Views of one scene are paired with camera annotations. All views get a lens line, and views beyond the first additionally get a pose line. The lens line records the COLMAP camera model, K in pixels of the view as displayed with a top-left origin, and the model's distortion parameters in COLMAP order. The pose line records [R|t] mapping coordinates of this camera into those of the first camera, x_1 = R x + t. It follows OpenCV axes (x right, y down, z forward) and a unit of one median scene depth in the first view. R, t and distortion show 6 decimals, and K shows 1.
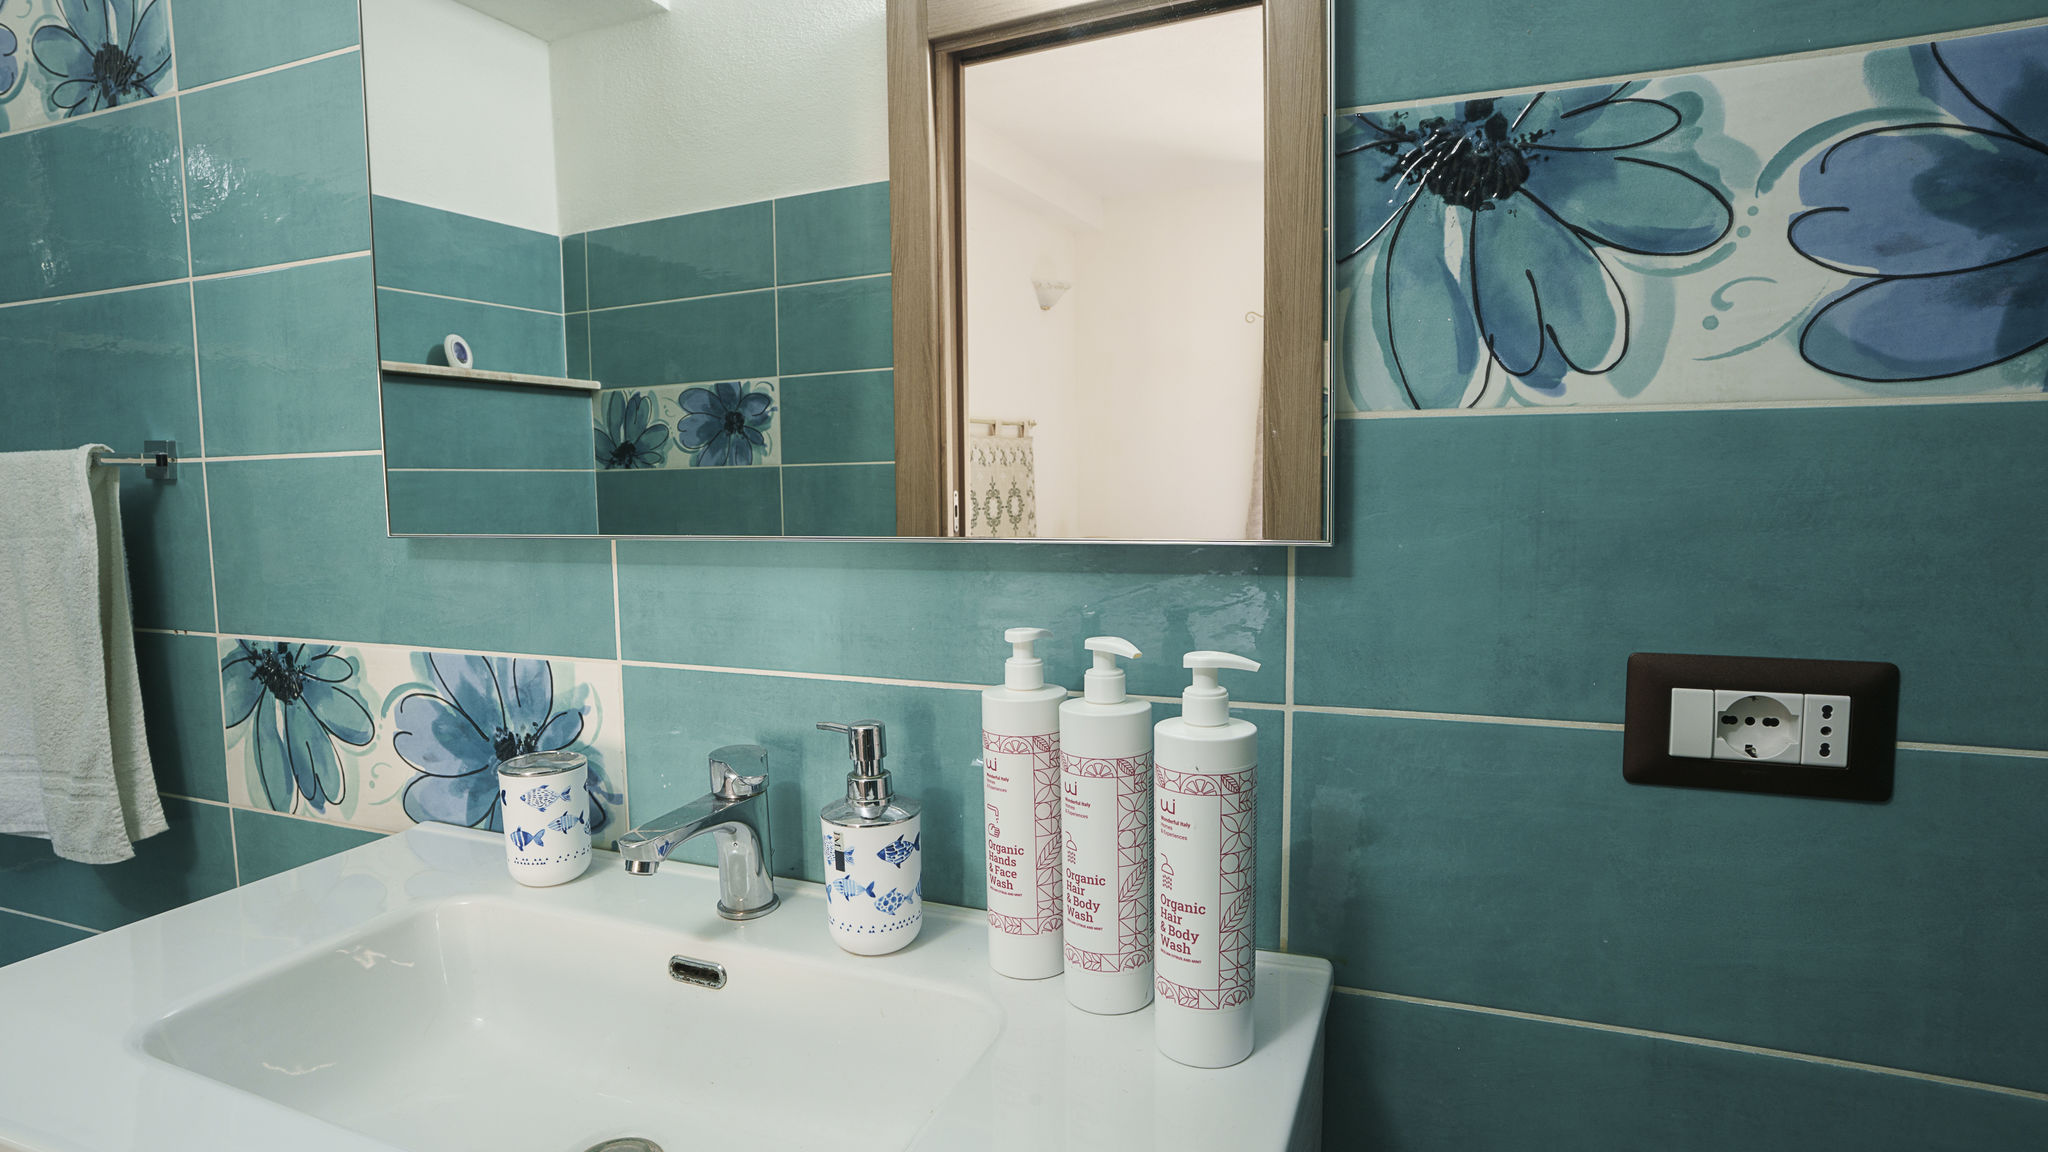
lens RADIAL K [[1066.1, 0, 1031.0], [0, 1066.1, 586.2], [0, 0, 1]] dist [-0.072126, 0.039257]
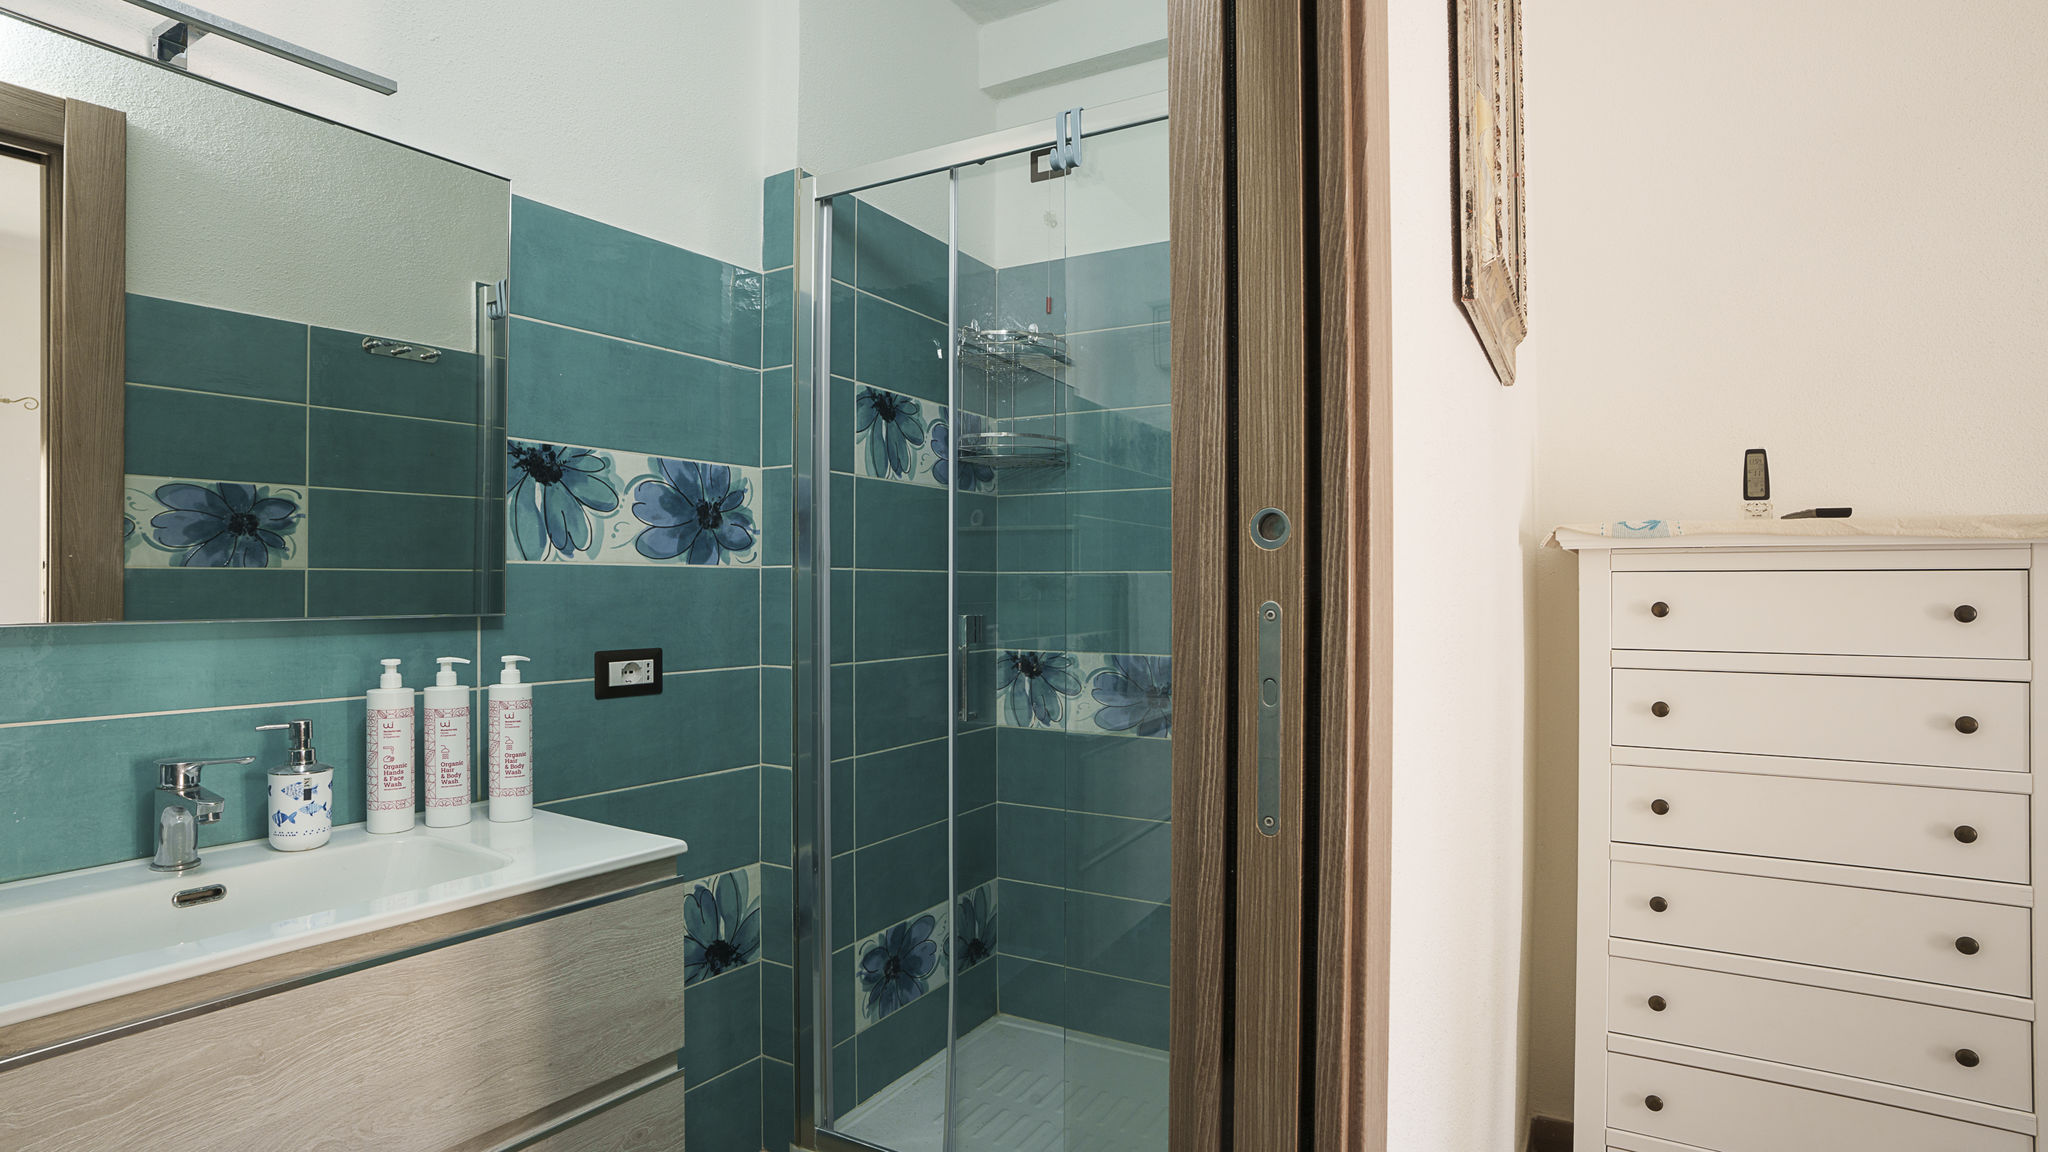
lens RADIAL K [[1066.1, 0, 1022.7], [0, 1066.1, 577.0], [0, 0, 1]] dist [-0.072126, 0.039257]
pose [[0.193459, 0.019094, 0.980923, -1.631227], [0.084603, 0.995762, -0.036068, 0.053343], [-0.977454, 0.089966, 0.191023, -0.547529]]
